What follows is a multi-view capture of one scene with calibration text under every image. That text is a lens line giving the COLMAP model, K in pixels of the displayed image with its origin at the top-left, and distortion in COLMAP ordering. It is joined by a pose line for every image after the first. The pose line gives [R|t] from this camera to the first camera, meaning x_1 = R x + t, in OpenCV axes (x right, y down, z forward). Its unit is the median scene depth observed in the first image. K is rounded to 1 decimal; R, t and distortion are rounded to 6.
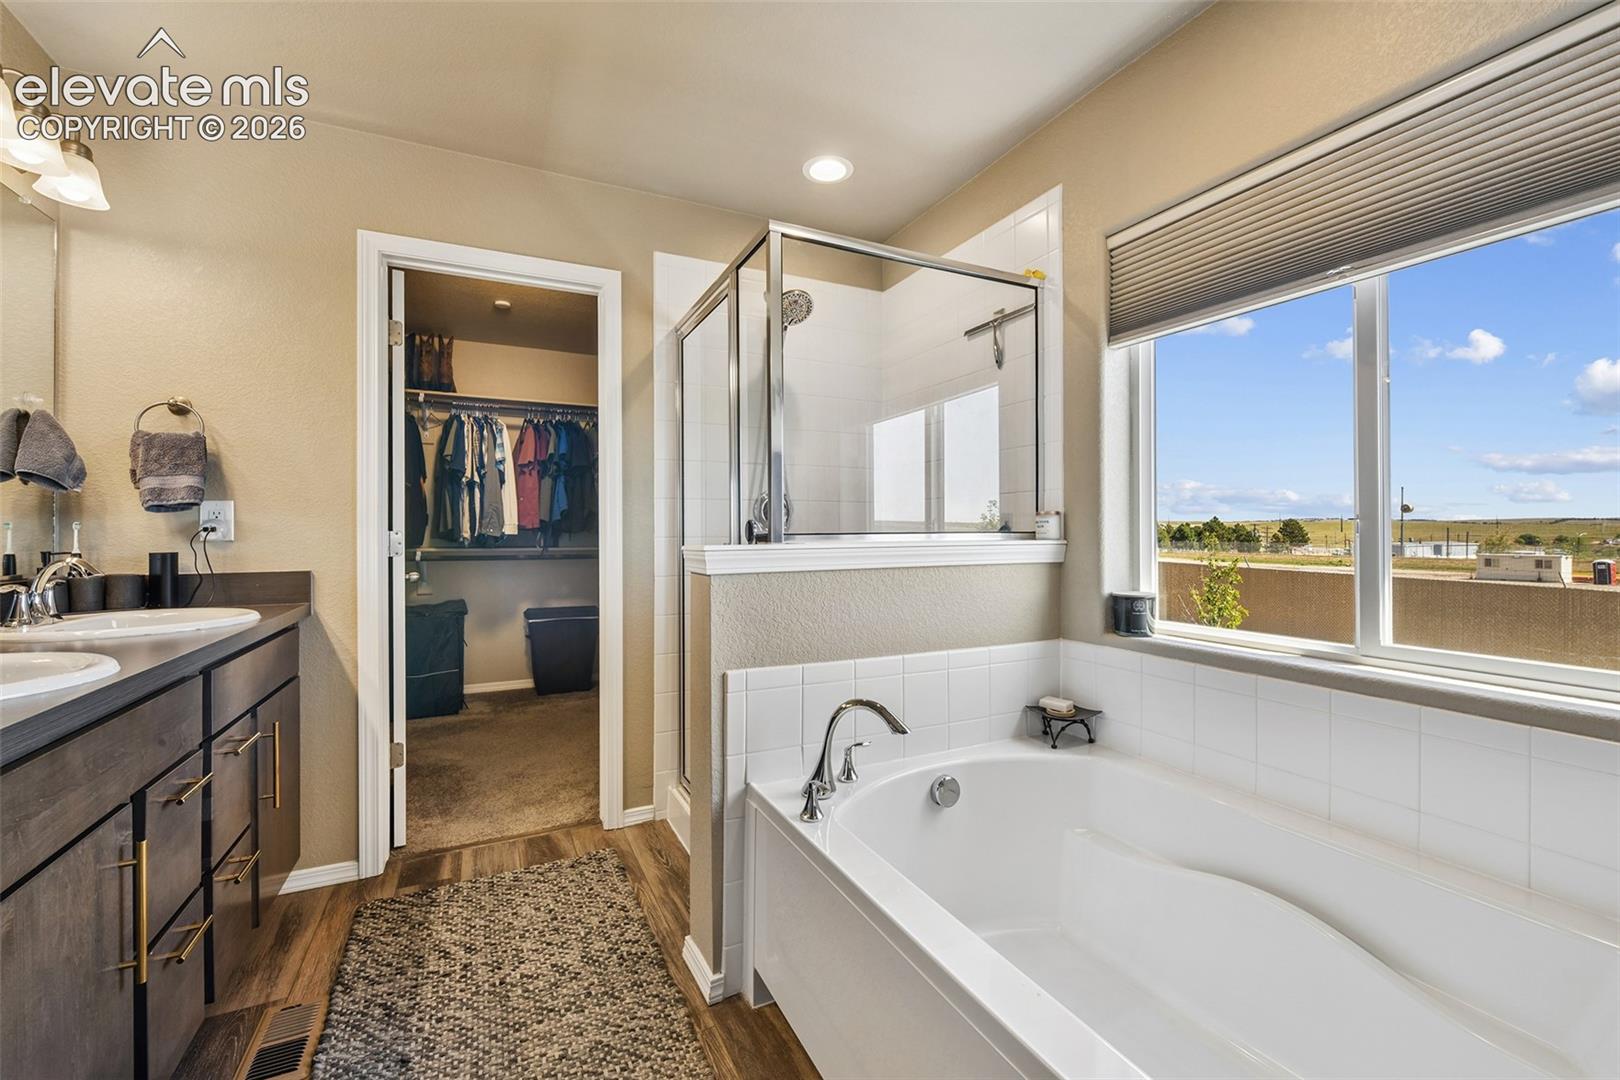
lens RADIAL K [[641.8, 0, 798.6], [0, 641.8, 530.0], [0, 0, 1]] dist [0.000616, -0.001422]
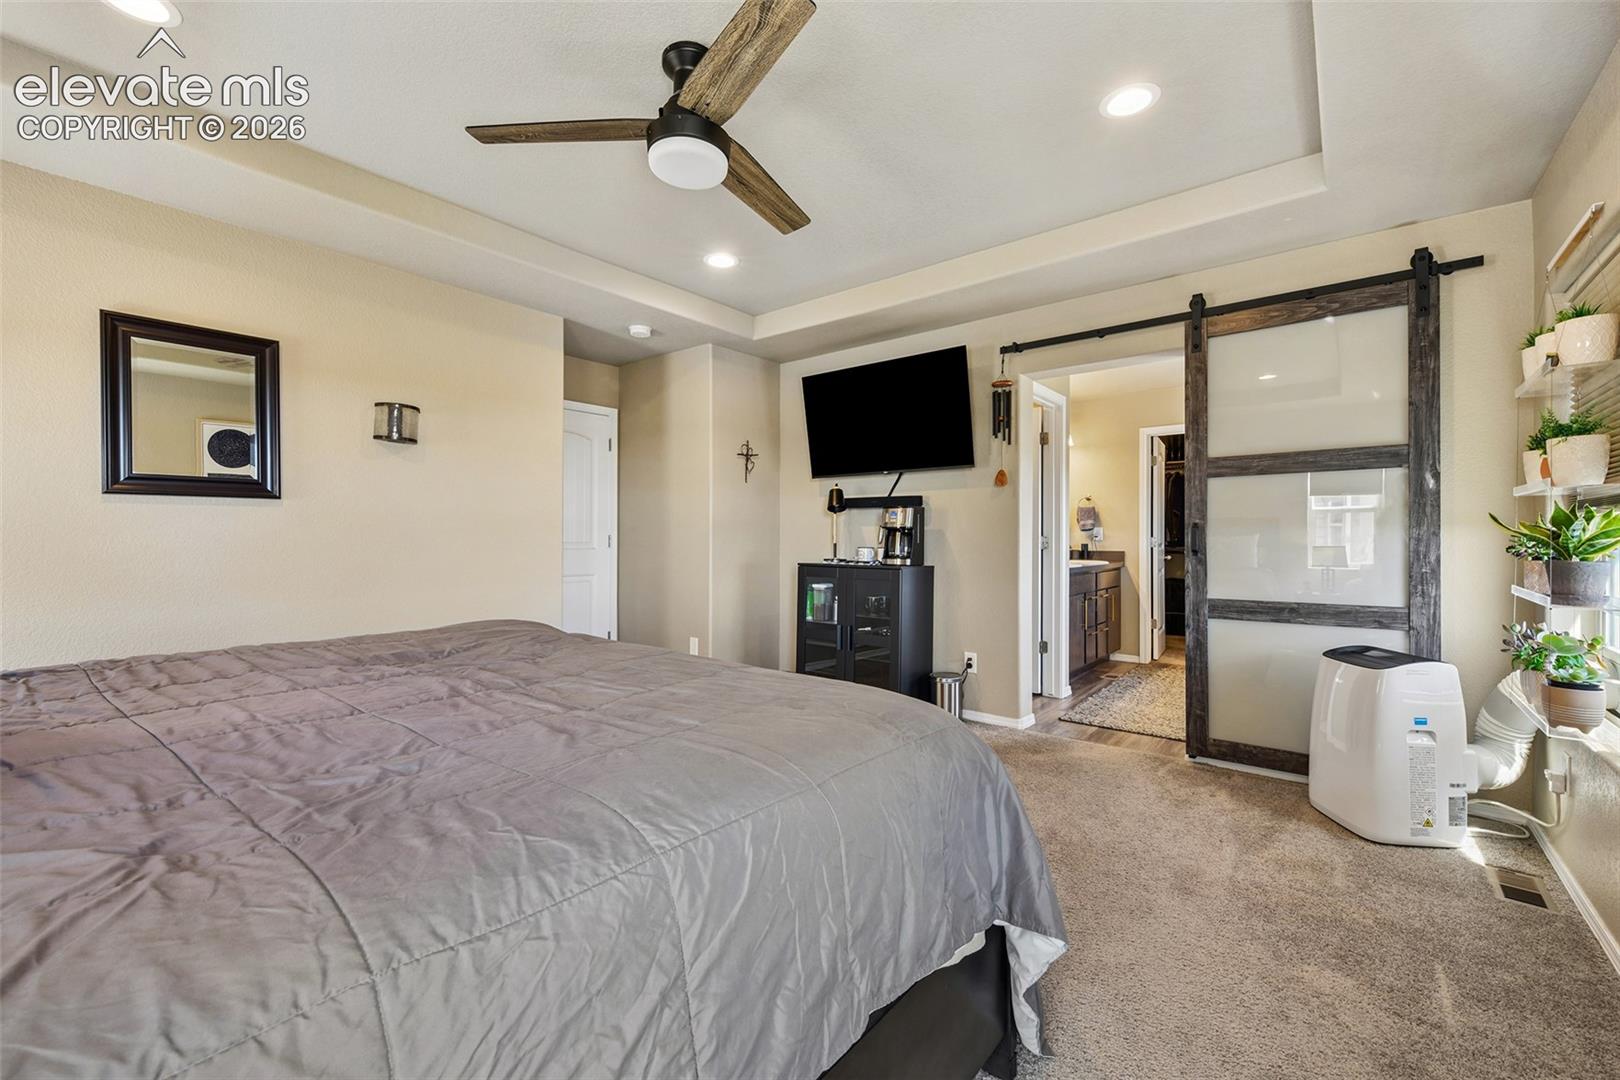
lens RADIAL K [[671.8, 0, 809.0], [0, 671.8, 540.5], [0, 0, 1]] dist [0.008545, -0.001563]
pose [[0.423792, 0.003500, -0.905753, 1.233880], [0.001094, 0.999990, 0.004376, 0.001694], [0.905759, -0.002846, 0.423784, -1.401593]]
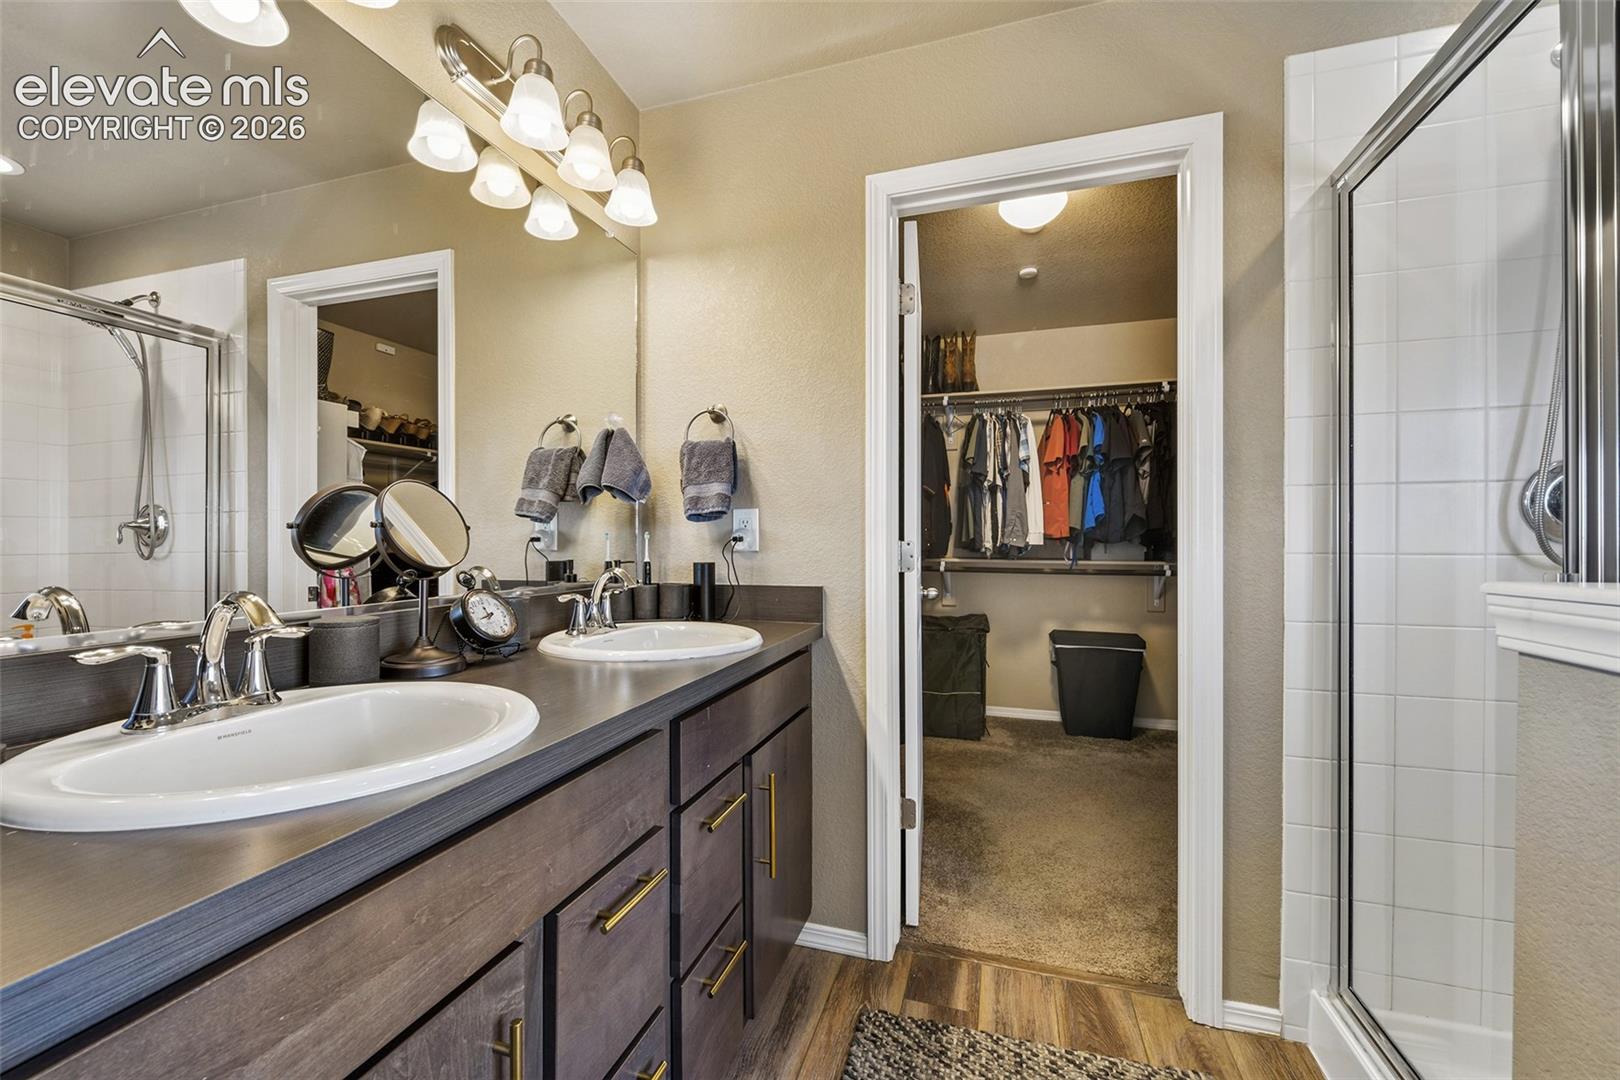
lens RADIAL K [[641.8, 0, 811.5], [0, 641.8, 540.2], [0, 0, 1]] dist [0.000616, -0.001422]
pose [[0.732503, 0.001740, -0.680762, -0.158573], [-0.000701, 0.999998, 0.001803, -0.000928], [0.680764, -0.000844, 0.732503, 0.314105]]
